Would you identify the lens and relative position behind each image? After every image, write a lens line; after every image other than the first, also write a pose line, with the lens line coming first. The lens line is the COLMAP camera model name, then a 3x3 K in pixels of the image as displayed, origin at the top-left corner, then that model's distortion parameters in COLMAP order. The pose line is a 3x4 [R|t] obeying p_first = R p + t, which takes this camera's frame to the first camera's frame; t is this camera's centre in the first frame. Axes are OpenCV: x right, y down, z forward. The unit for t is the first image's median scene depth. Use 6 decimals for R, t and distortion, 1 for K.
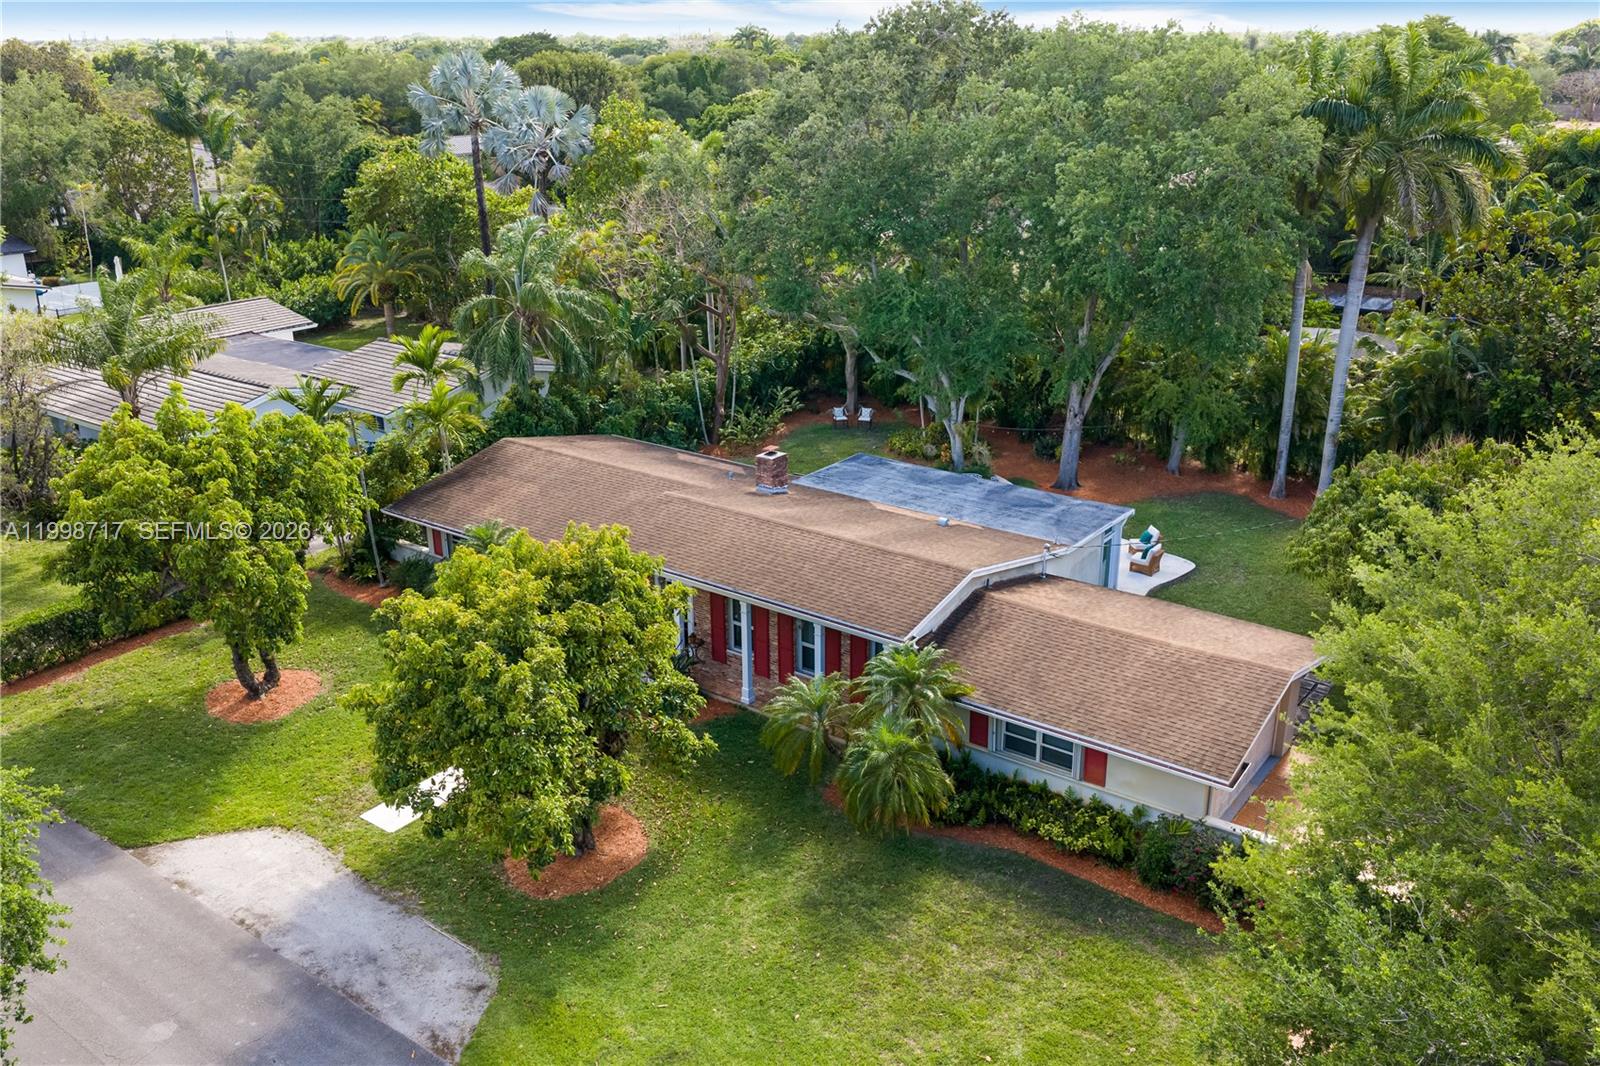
lens RADIAL K [[1331.4, 0, 805.6], [0, 1331.4, 527.6], [0, 0, 1]] dist [0.004890, -0.006242]
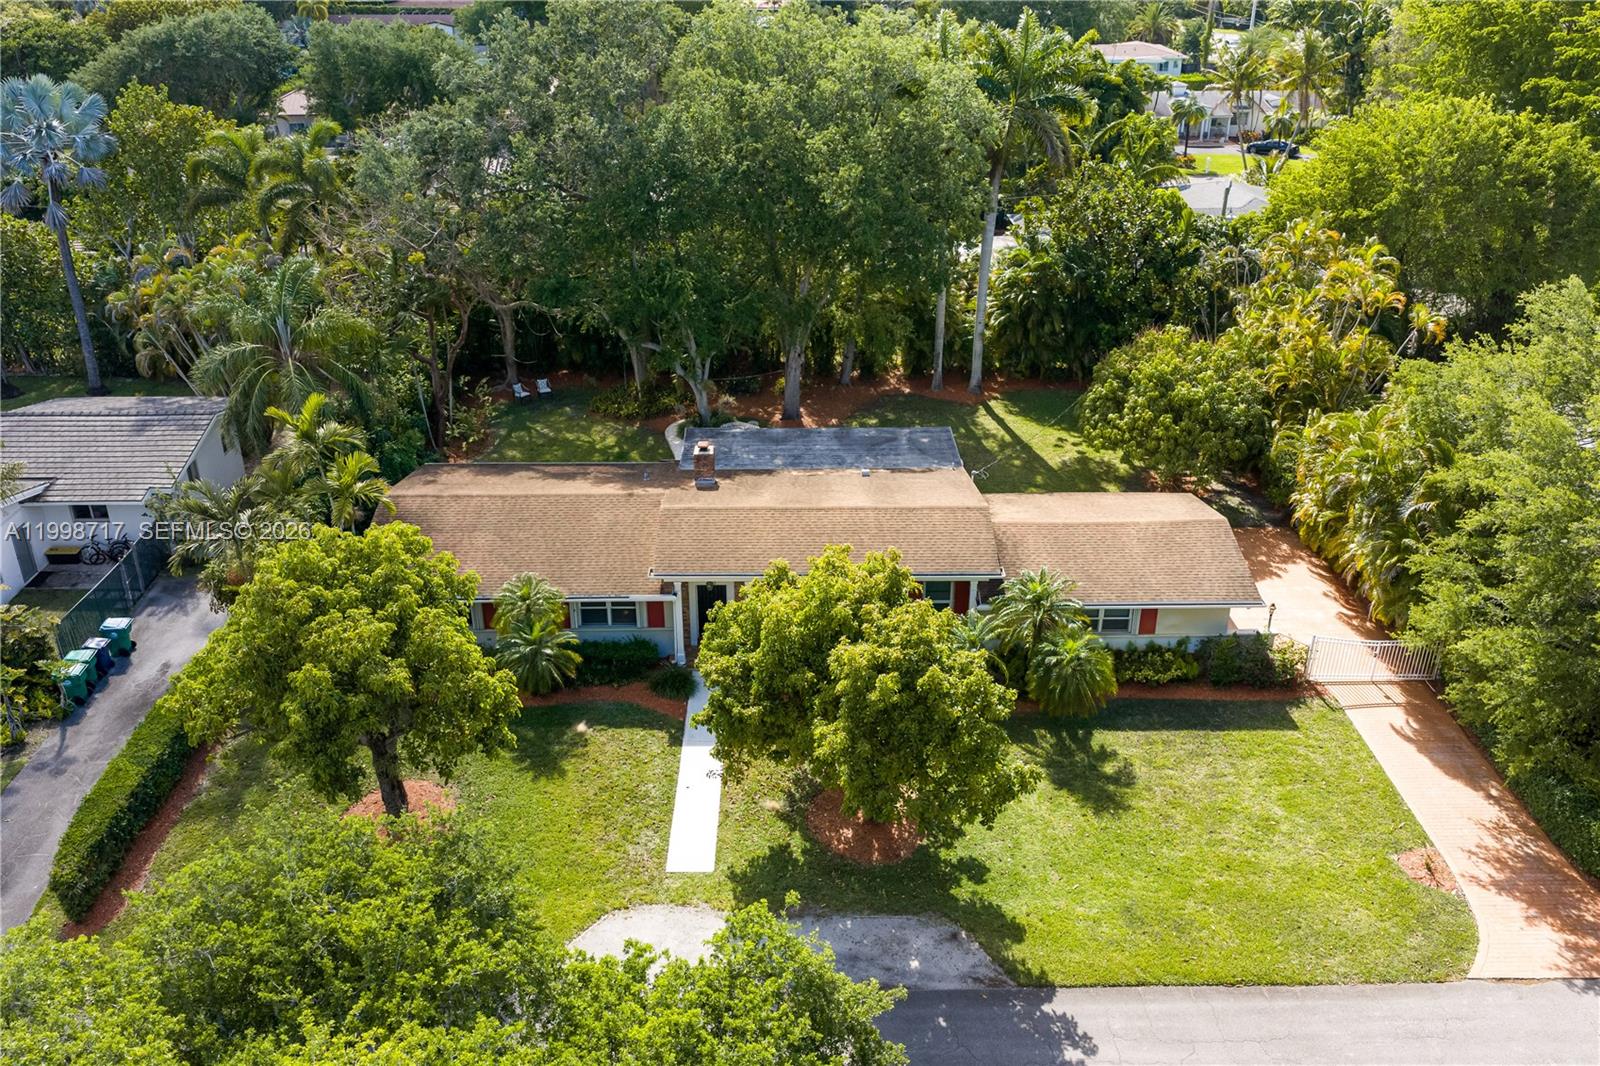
lens RADIAL K [[1341.4, 0, 800.0], [0, 1341.4, 533.0], [0, 0, 1]] dist [0.002497, 0.000908]
pose [[0.797347, -0.257864, 0.545660, -0.788869], [0.203843, 0.966060, 0.158669, -0.199382], [-0.568055, -0.015285, 0.822849, 0.059572]]
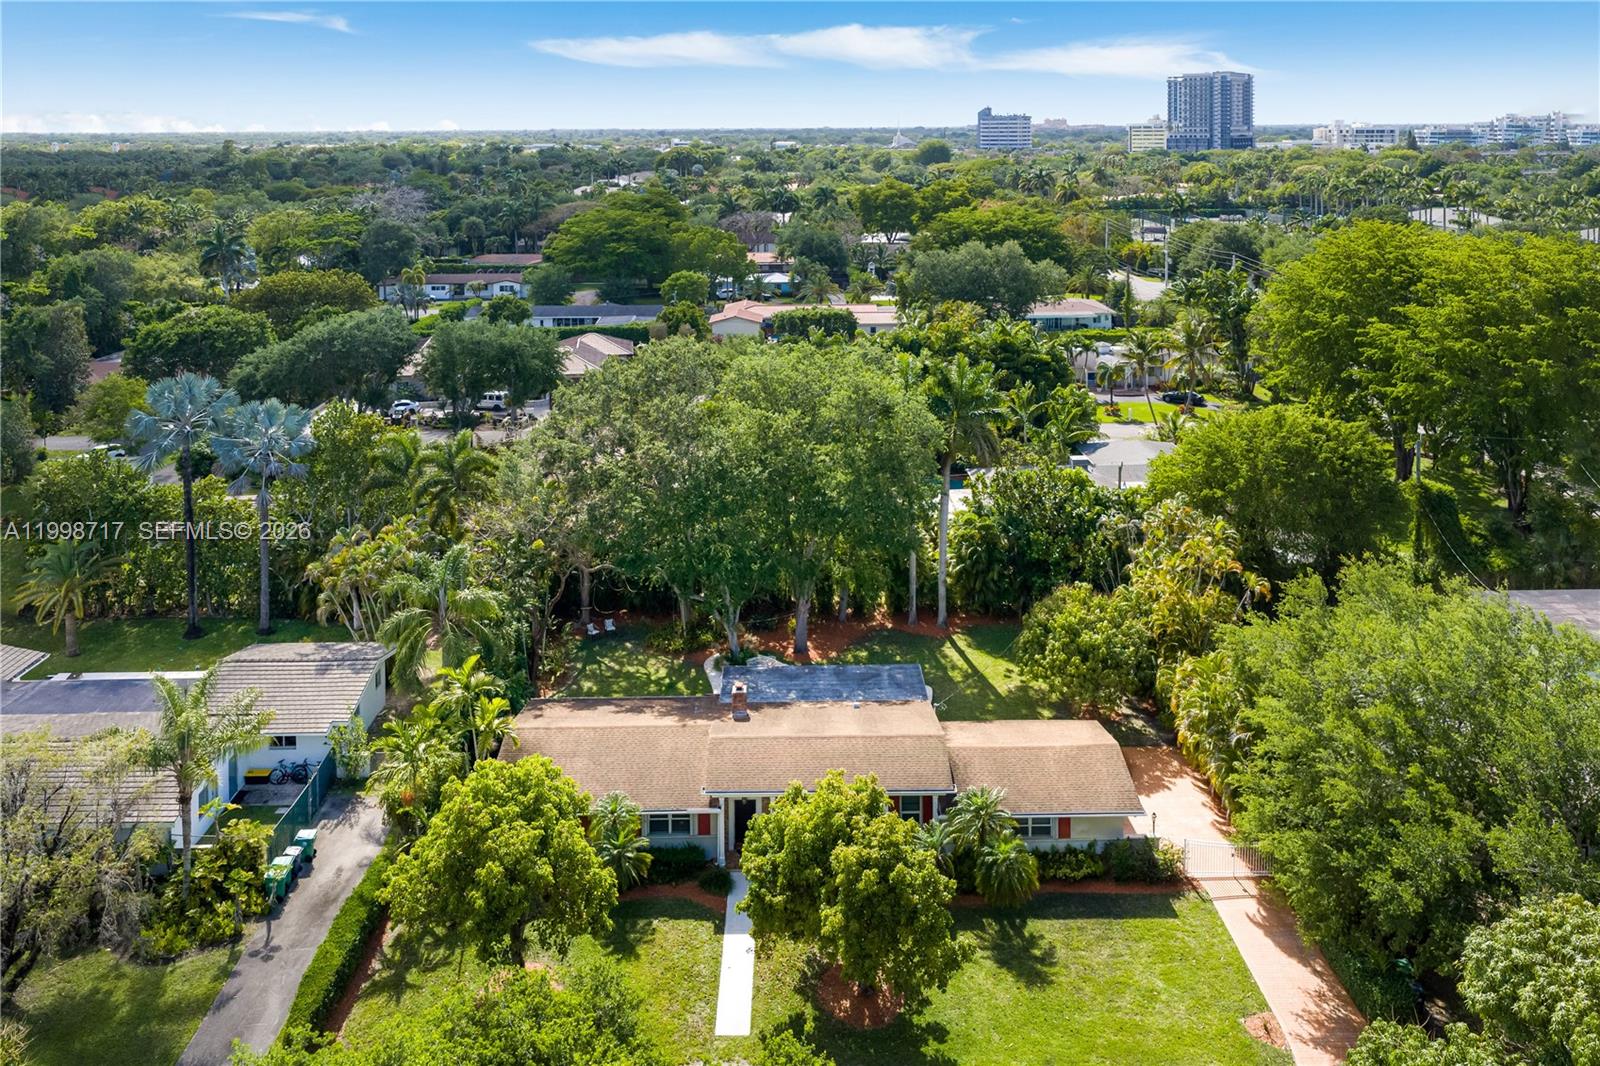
lens RADIAL K [[1248.0, 0, 804.9], [0, 1248.0, 155.4], [0, 0, 1]] dist [0.003187, -0.003605]
pose [[0.795397, -0.011008, 0.605989, -1.114707], [0.209117, 0.943422, -0.257342, -0.334696], [-0.568870, 0.331412, 0.752697, -0.432419]]
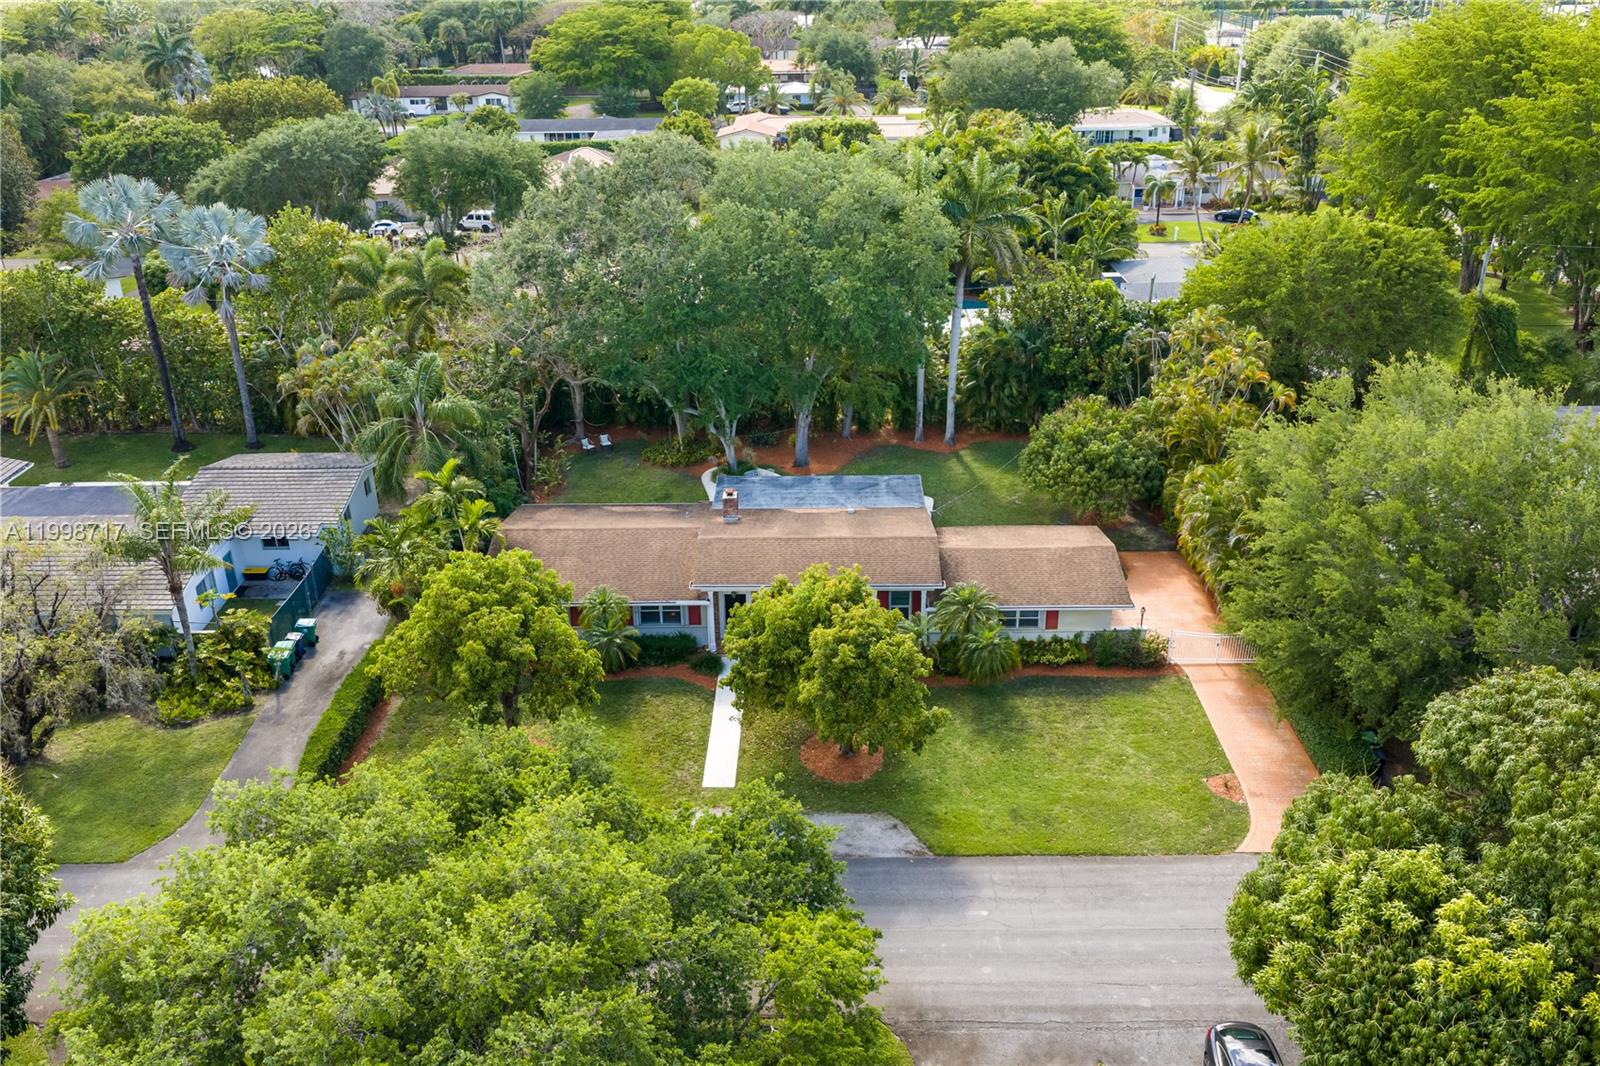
lens RADIAL K [[1331.4, 0, 805.6], [0, 1331.4, 527.6], [0, 0, 1]] dist [0.004890, -0.006242]
pose [[0.808893, -0.247605, 0.533277, -1.024440], [0.209088, 0.968852, 0.132694, -0.268086], [-0.549522, 0.004167, 0.835469, -0.386097]]
